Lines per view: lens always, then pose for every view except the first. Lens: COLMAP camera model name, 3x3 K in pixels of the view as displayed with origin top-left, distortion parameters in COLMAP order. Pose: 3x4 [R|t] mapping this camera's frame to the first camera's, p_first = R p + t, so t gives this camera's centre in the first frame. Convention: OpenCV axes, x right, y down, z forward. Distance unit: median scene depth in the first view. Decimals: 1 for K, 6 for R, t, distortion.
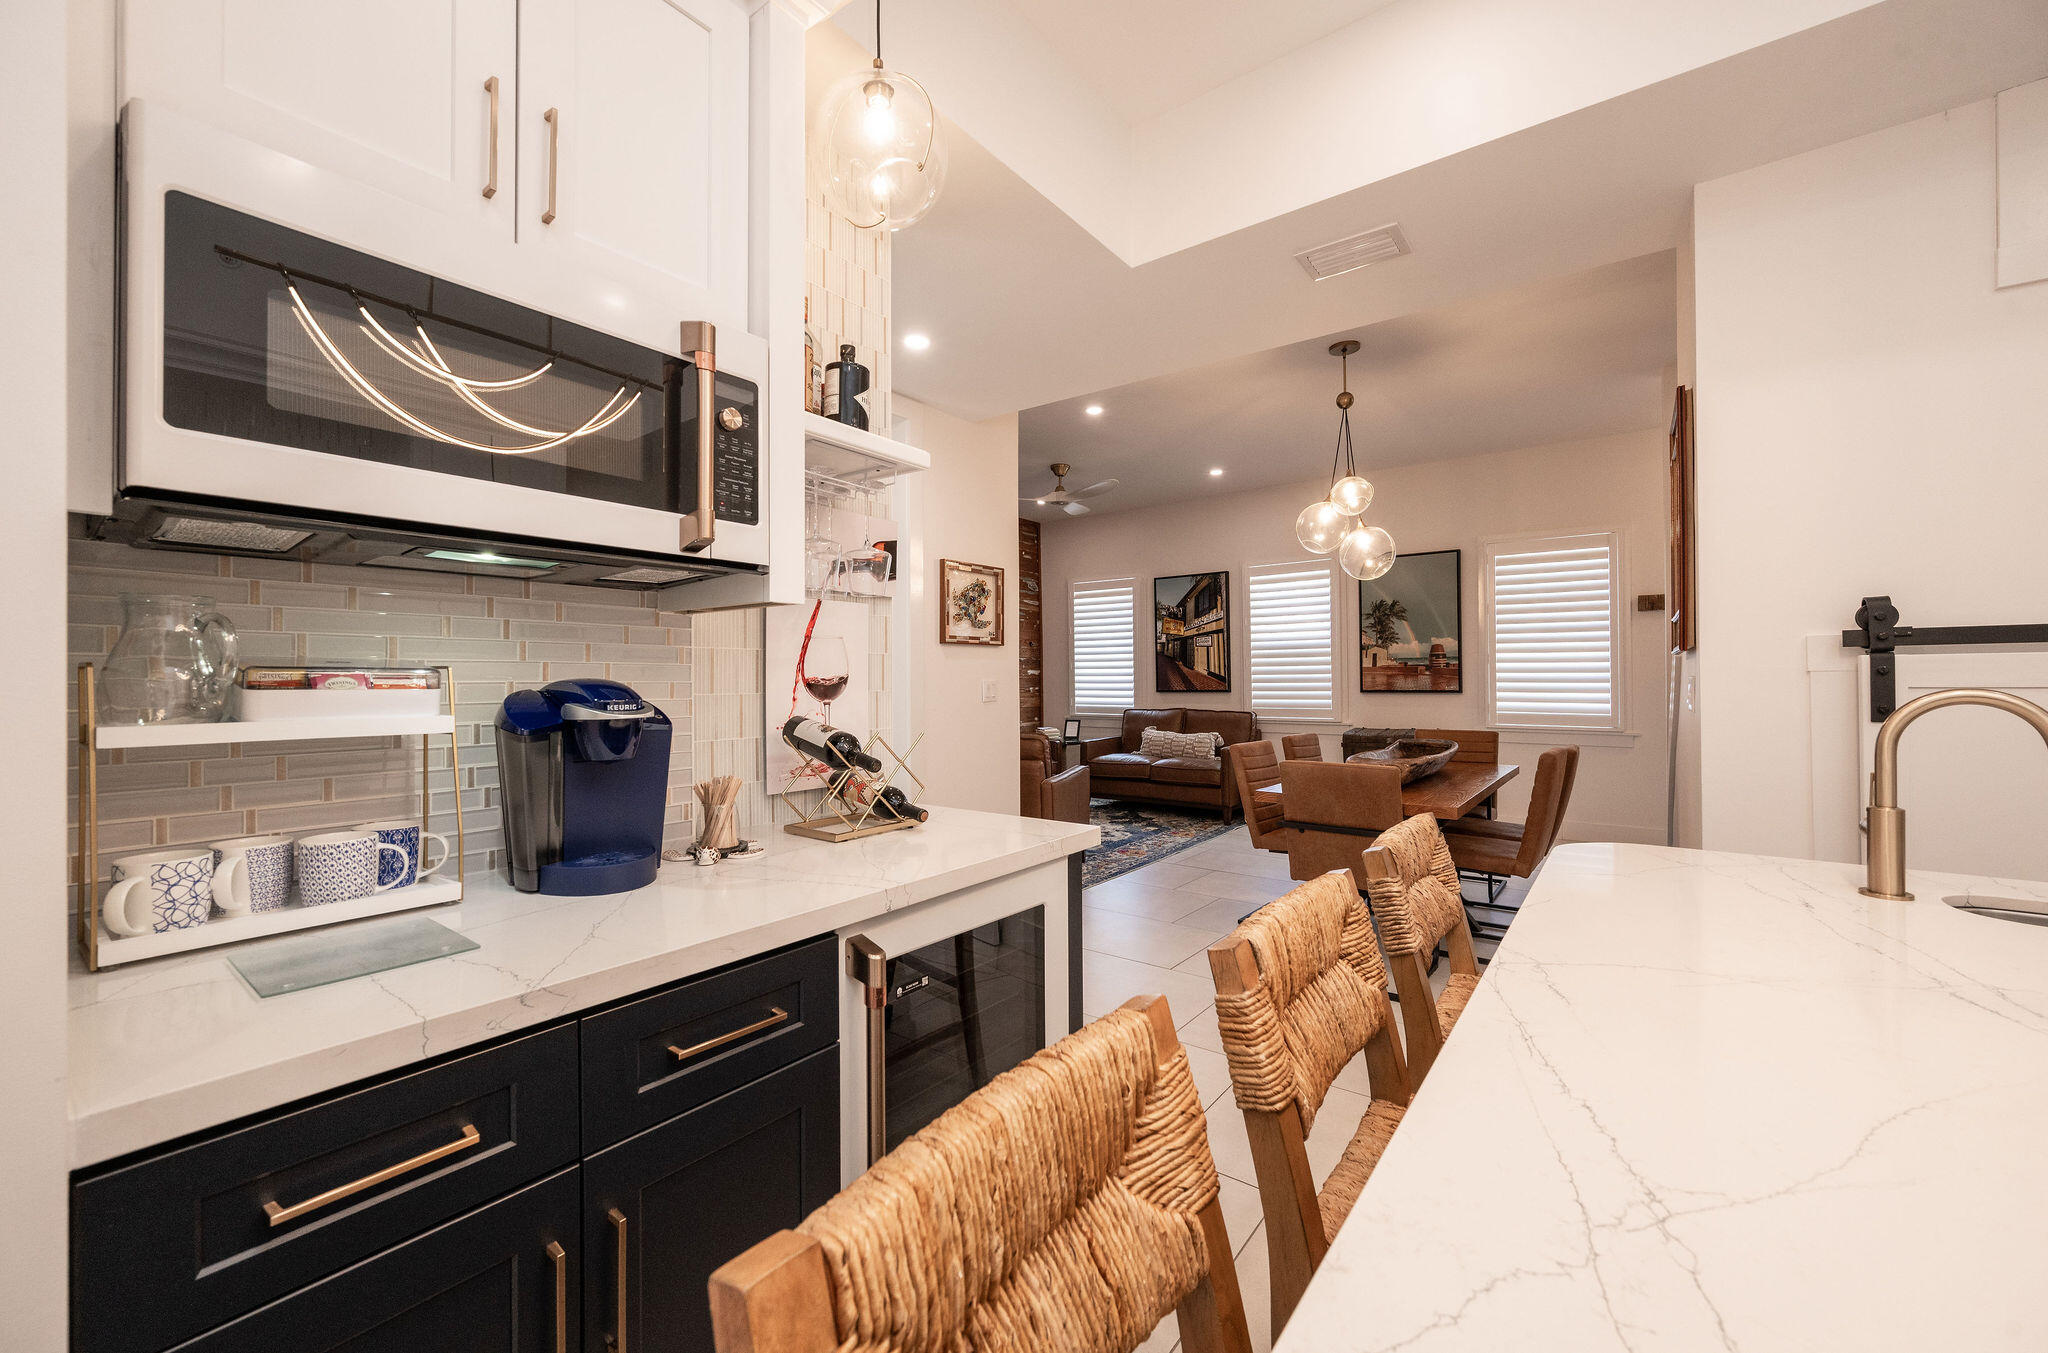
lens RADIAL K [[803.3, 0, 1024.0], [0, 803.3, 676.5], [0, 0, 1]] dist [-0.002073, -0.000101]
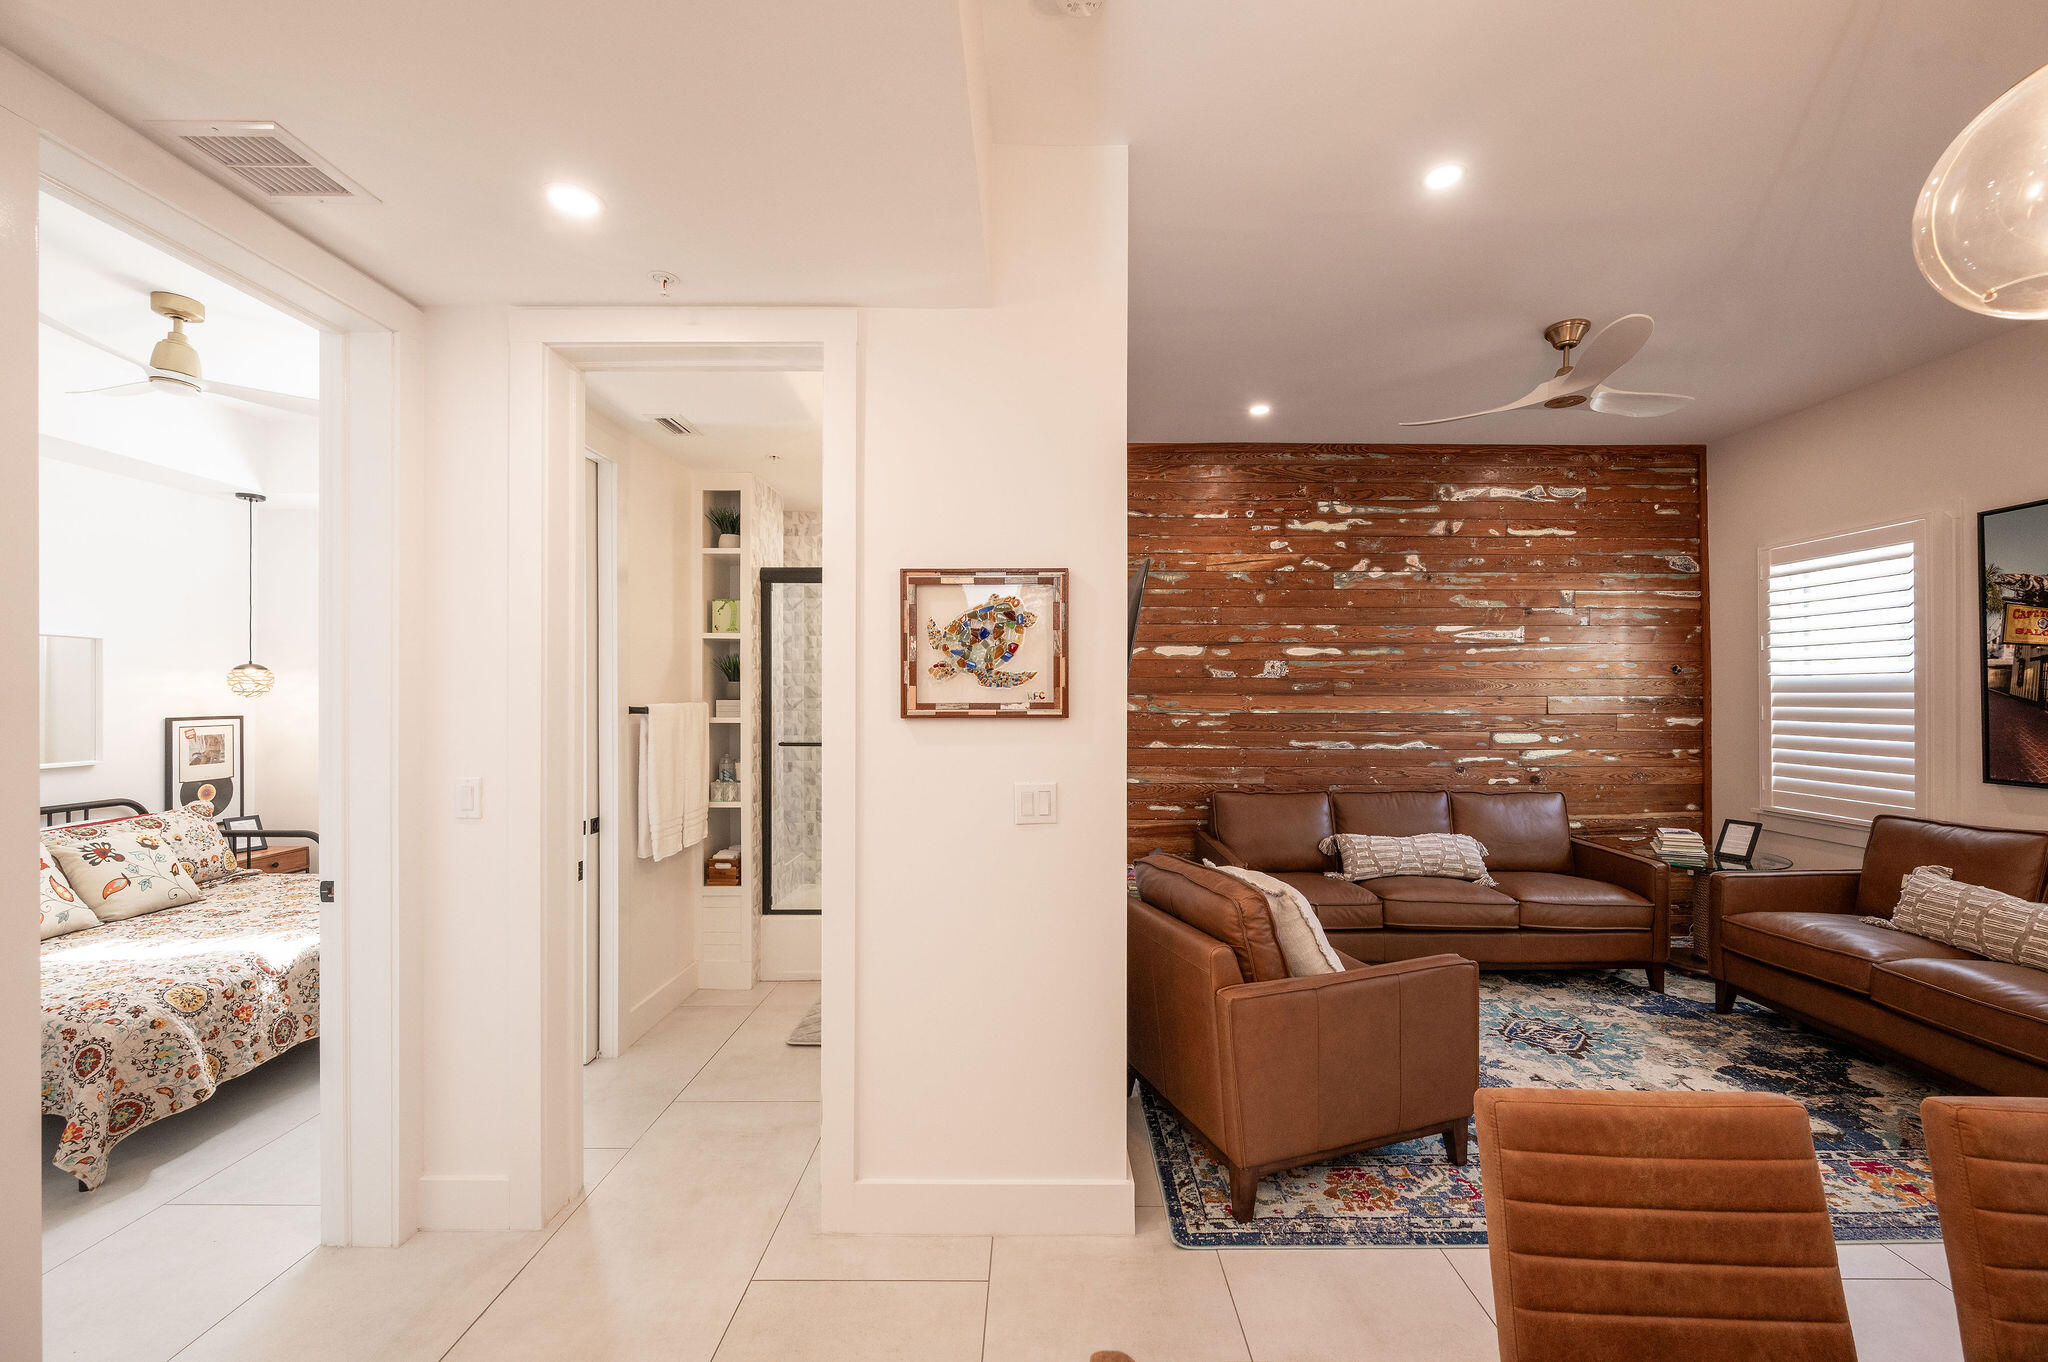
lens RADIAL K [[807.8, 0, 1039.5], [0, 807.8, 697.1], [0, 0, 1]] dist [-0.002658, 0.000506]
pose [[0.611160, 0.007751, -0.791469, 0.232774], [-0.000471, 0.999955, 0.009429, -0.034876], [0.791507, -0.005390, 0.611136, 0.414203]]
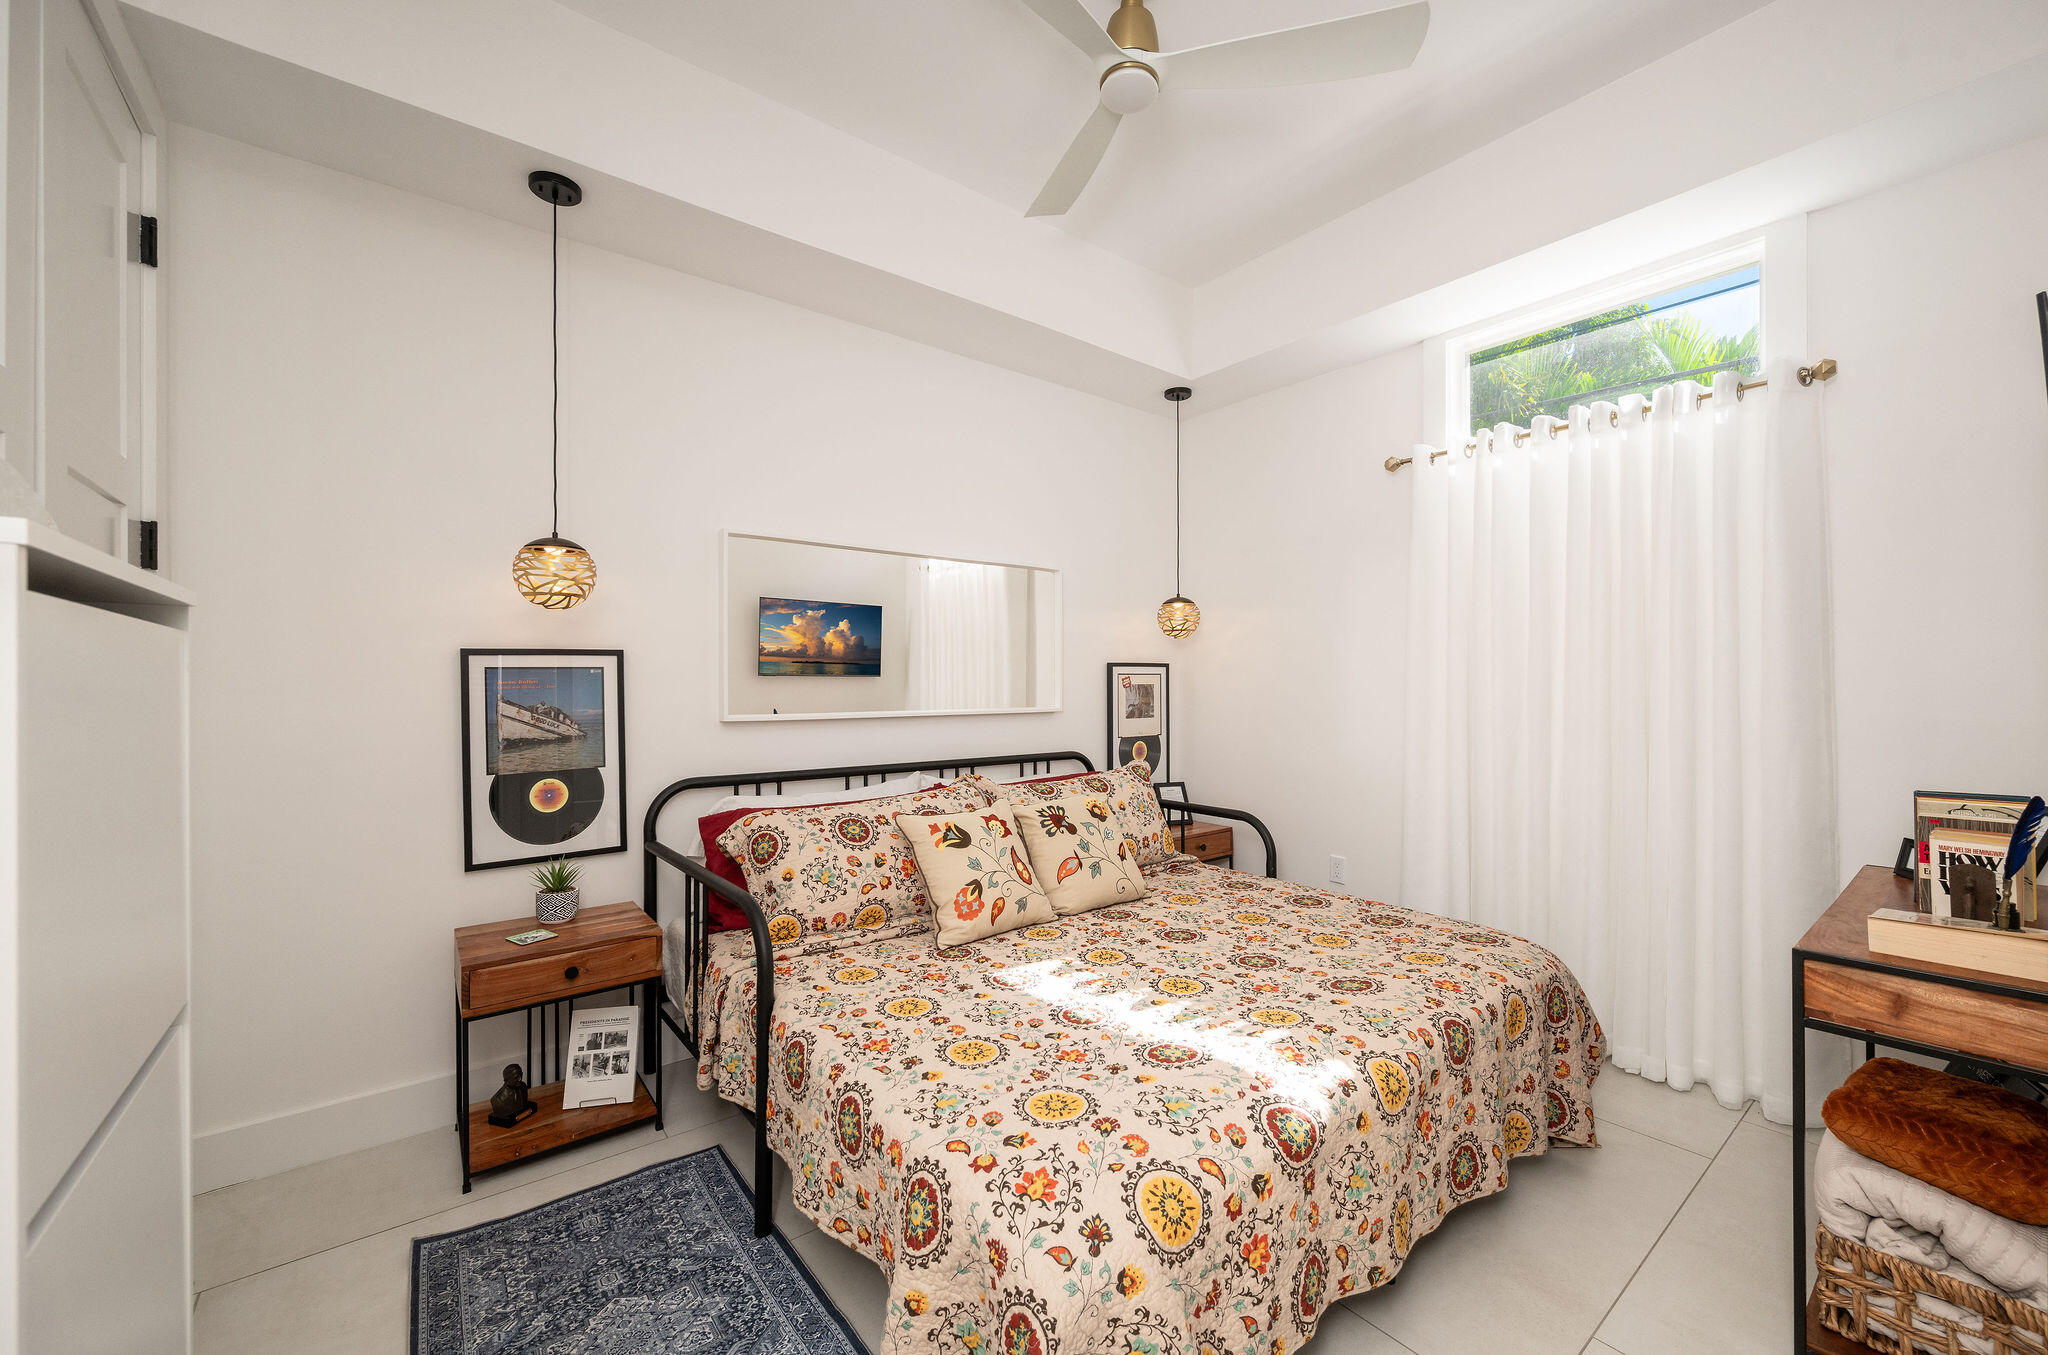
lens RADIAL K [[792.5, 0, 1027.9], [0, 792.5, 686.8], [0, 0, 1]] dist [-0.001419, -0.000083]
pose [[-0.249472, 0.006786, -0.968358, -0.152439], [0.009459, 0.999945, 0.004571, 0.001882], [0.968336, -0.008020, -0.249523, 0.339344]]
